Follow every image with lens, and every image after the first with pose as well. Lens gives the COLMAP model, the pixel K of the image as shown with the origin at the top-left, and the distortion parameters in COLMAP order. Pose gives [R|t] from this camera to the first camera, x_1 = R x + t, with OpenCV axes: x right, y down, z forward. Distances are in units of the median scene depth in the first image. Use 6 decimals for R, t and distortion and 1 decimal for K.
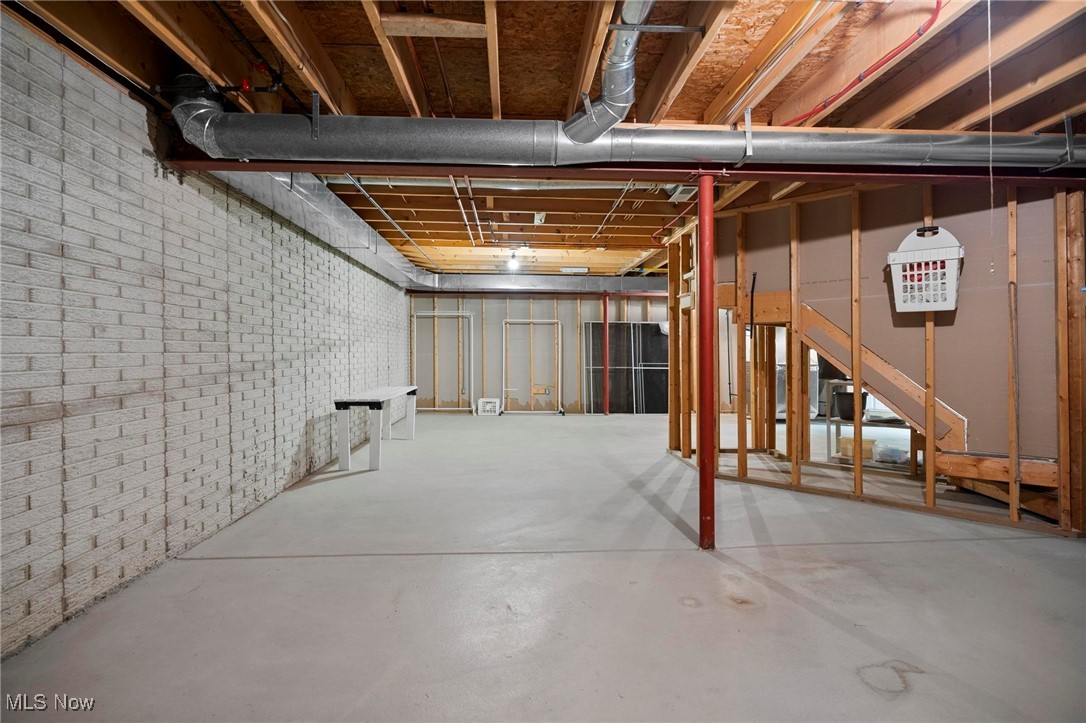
lens RADIAL K [[546.3, 0, 544.0], [0, 546.3, 354.8], [0, 0, 1]] dist [0.005221, -0.000075]
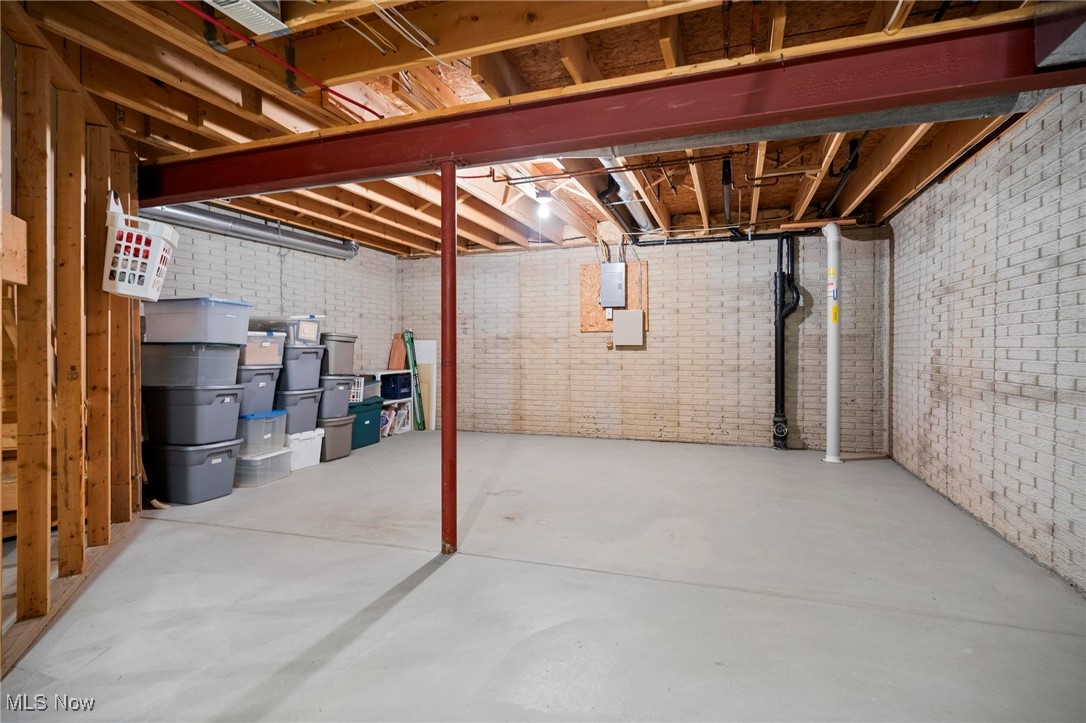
lens RADIAL K [[546.3, 0, 545.2], [0, 546.3, 353.8], [0, 0, 1]] dist [0.005221, -0.000075]
pose [[-0.929741, -0.005364, 0.368176, -0.223773], [0.000465, 0.999876, 0.015742, -0.007241], [-0.368215, 0.014807, -0.929623, 2.003276]]
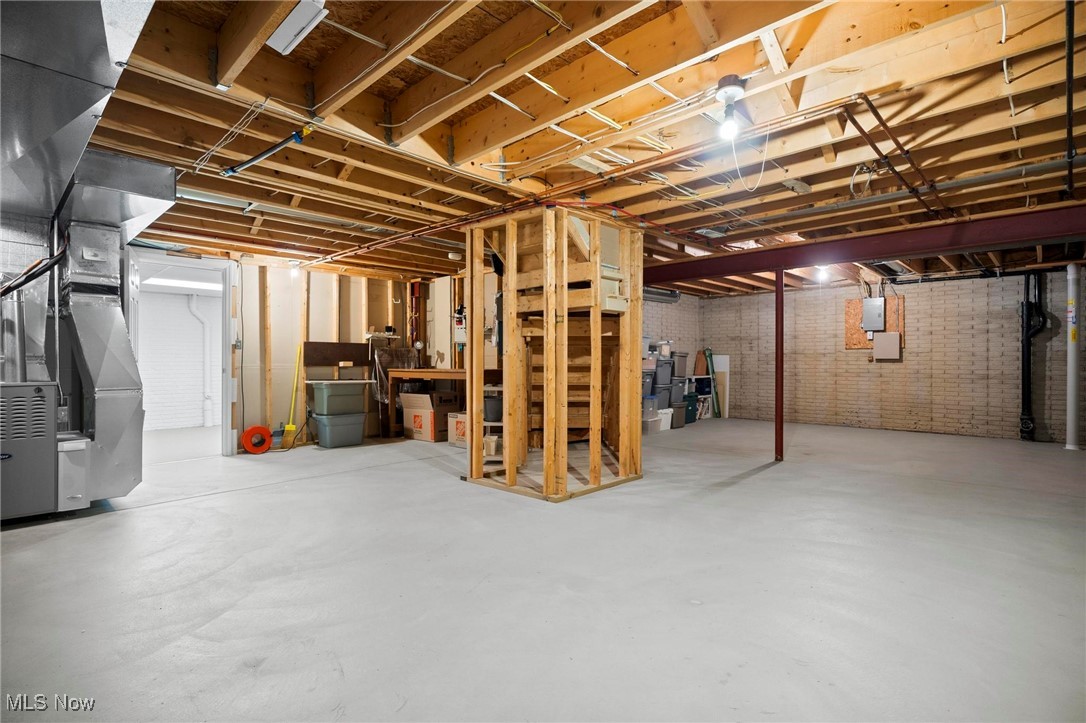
lens RADIAL K [[546.3, 0, 540.0], [0, 546.3, 364.9], [0, 0, 1]] dist [0.005221, -0.000075]
pose [[-0.696281, -0.008045, 0.717724, -0.570879], [0.000170, 0.999935, 0.011373, -0.008175], [-0.717769, 0.008040, -0.696234, 3.343248]]
